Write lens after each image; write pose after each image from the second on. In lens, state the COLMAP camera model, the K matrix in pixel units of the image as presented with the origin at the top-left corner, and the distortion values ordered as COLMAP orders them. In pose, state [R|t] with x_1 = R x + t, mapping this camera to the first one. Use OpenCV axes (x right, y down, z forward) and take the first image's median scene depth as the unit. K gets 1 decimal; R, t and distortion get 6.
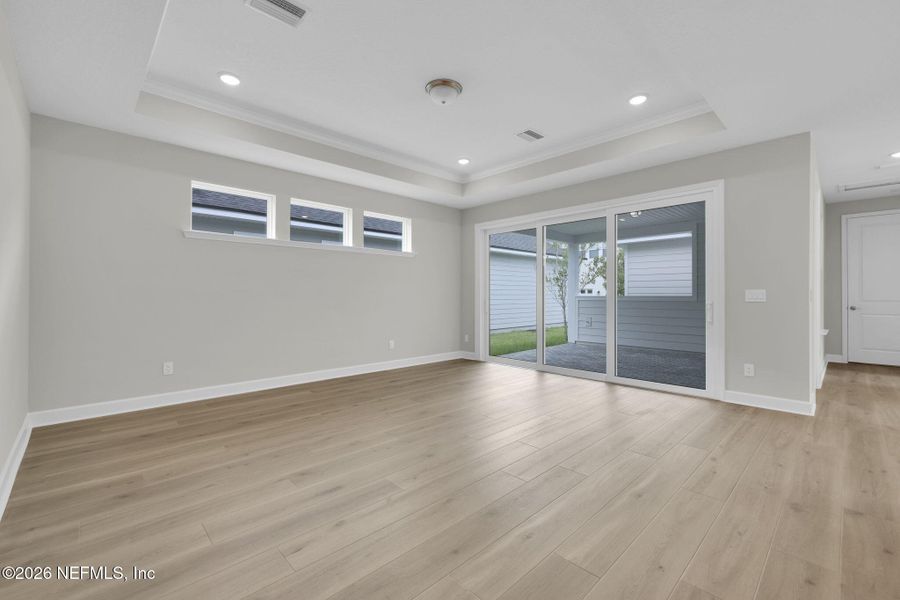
lens RADIAL K [[383.3, 0, 452.6], [0, 383.3, 293.5], [0, 0, 1]] dist [-0.000555, -0.000176]
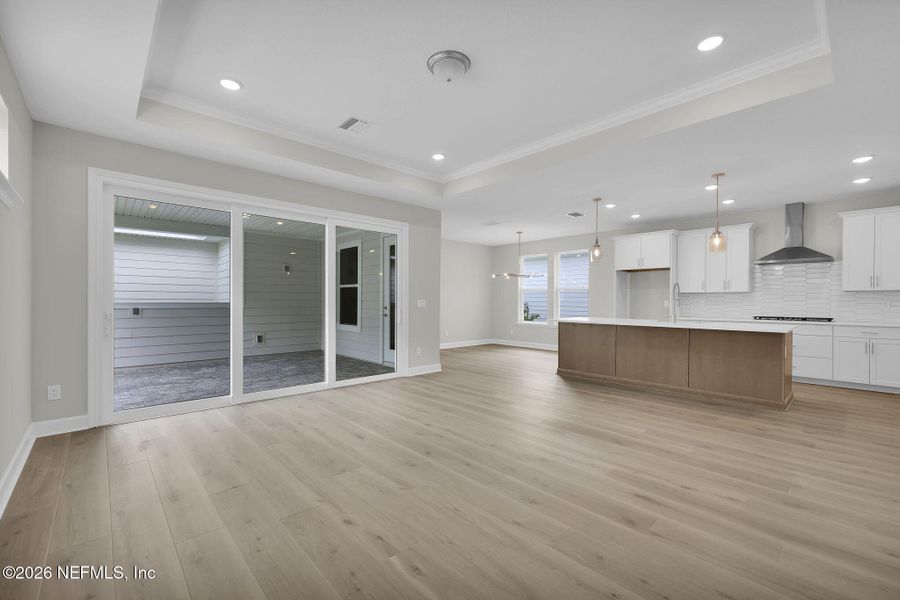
lens RADIAL K [[378.7, 0, 448.2], [0, 378.7, 303.8], [0, 0, 1]] dist [0.000665, 0.000174]
pose [[0.020296, -0.008368, 0.999759, -0.499564], [-0.009581, 0.999917, 0.008564, -0.005265], [-0.999748, -0.009753, 0.020214, 0.564586]]
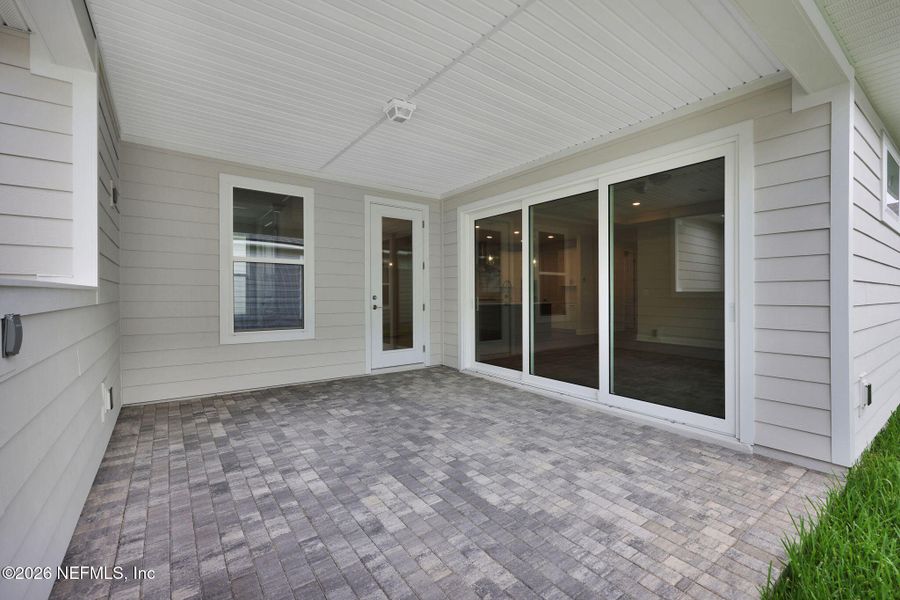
lens RADIAL K [[387.8, 0, 450.1], [0, 387.8, 297.3], [0, 0, 1]] dist [0.001128, 0.000204]
pose [[-0.991127, -0.002572, 0.132894, 0.401741], [-0.002267, 0.999994, 0.002442, 0.016463], [-0.132899, 0.002119, -0.991127, 1.689145]]
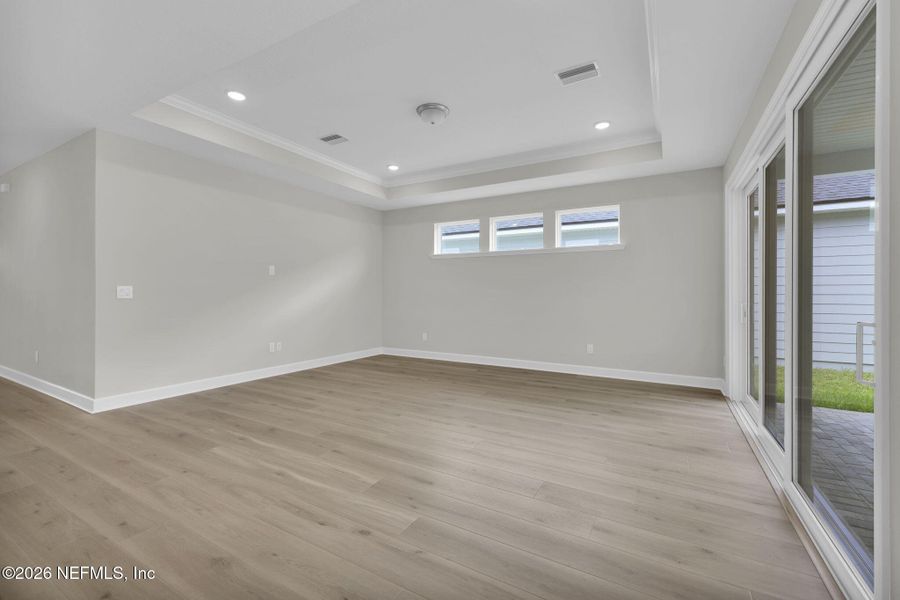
lens RADIAL K [[383.3, 0, 452.6], [0, 383.3, 293.5], [0, 0, 1]] dist [-0.000555, -0.000176]
pose [[0.279747, 0.001618, -0.960073, 0.614445], [-0.000482, 0.999999, 0.001545, 0.000997], [0.960074, 0.000031, 0.279747, 0.425546]]
